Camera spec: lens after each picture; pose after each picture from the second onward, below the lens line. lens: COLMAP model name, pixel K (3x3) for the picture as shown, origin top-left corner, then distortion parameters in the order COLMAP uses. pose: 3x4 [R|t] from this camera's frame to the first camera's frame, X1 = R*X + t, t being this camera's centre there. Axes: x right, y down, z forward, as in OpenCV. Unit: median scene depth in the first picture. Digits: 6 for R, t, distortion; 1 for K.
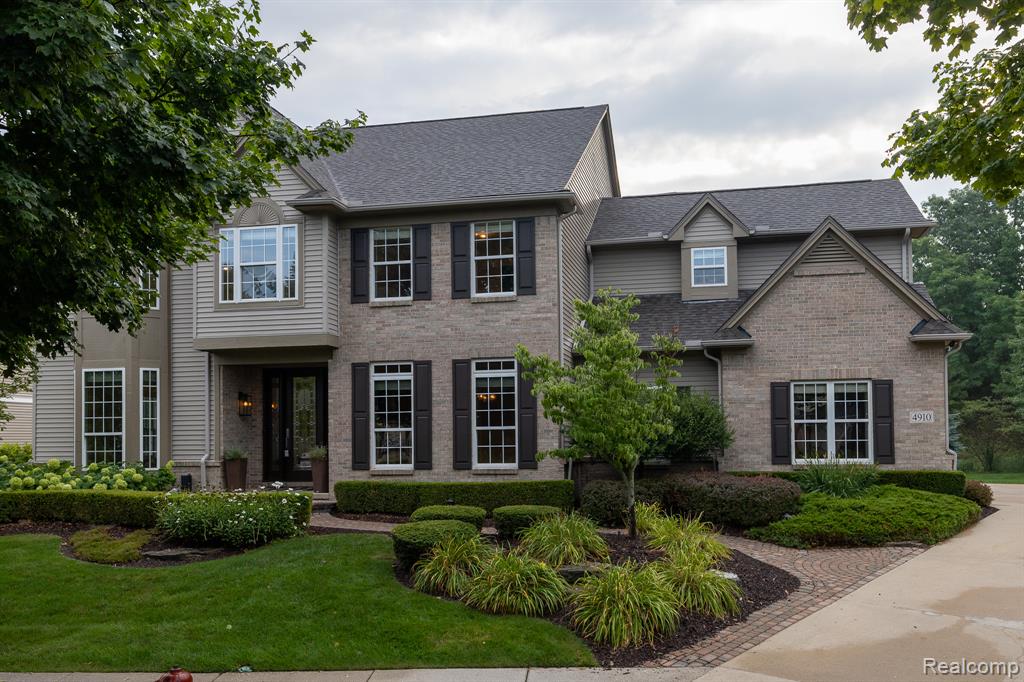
lens RADIAL K [[699.6, 0, 513.5], [0, 699.6, 341.9], [0, 0, 1]] dist [0.001357, -0.000538]
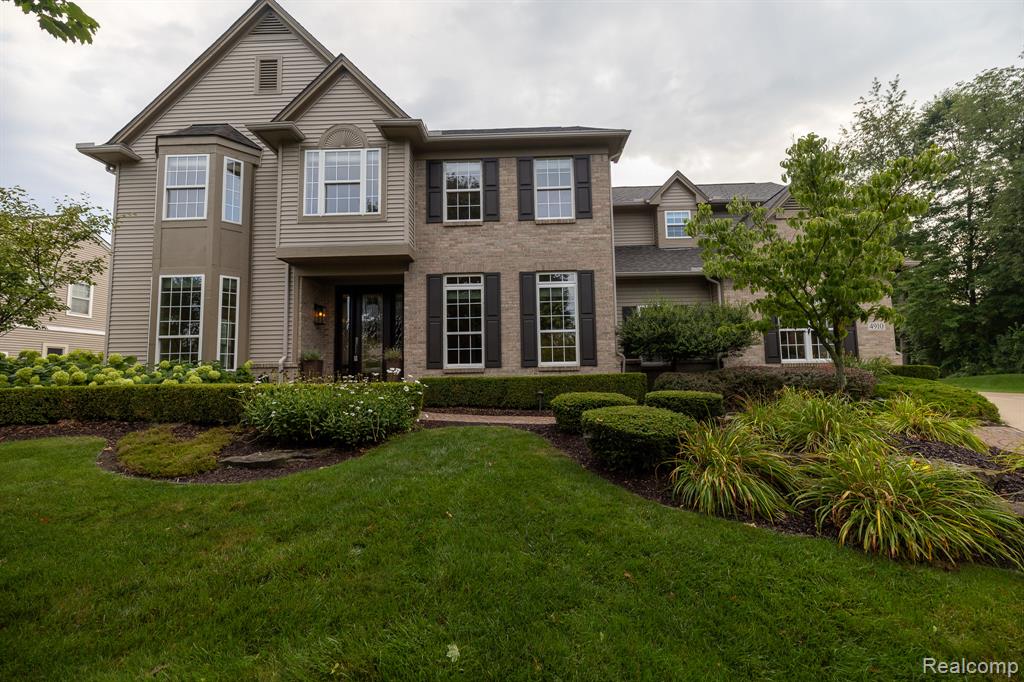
lens RADIAL K [[419.2, 0, 529.5], [0, 419.2, 295.2], [0, 0, 1]] dist [0.003780, 0.000170]
pose [[0.988446, 0.022430, 0.149904, -0.171147], [-0.017746, 0.999314, -0.032510, 0.084402], [-0.150530, 0.029475, 0.988166, 0.311733]]
